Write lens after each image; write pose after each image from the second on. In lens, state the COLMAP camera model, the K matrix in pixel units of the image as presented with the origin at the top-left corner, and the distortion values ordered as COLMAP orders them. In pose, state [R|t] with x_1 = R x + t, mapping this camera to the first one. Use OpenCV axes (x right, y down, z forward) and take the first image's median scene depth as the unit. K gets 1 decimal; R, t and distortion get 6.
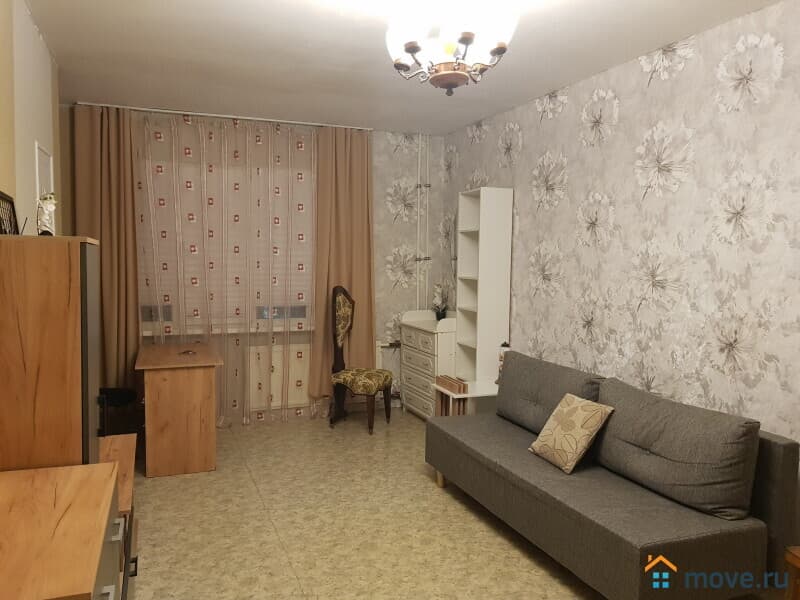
lens RADIAL K [[631.4, 0, 401.4], [0, 631.4, 298.4], [0, 0, 1]] dist [0.057487, -0.095509]
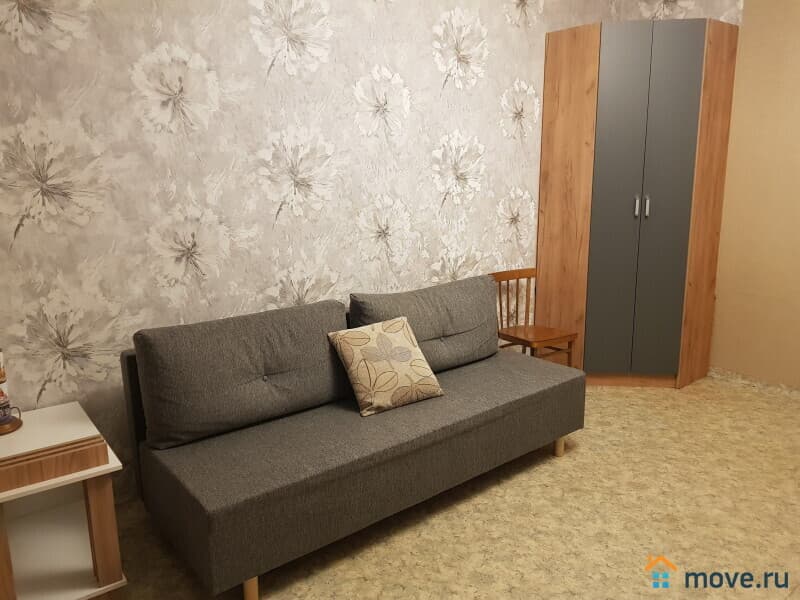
lens RADIAL K [[611.1, 0, 400.0], [0, 611.1, 300.0], [0, 0, 1]] dist [0.000268, -0.000424]
pose [[-0.287498, -0.237090, 0.927973, -0.559586], [0.062879, 0.962115, 0.265294, -0.103114], [-0.955715, 0.134621, -0.261698, 1.434073]]
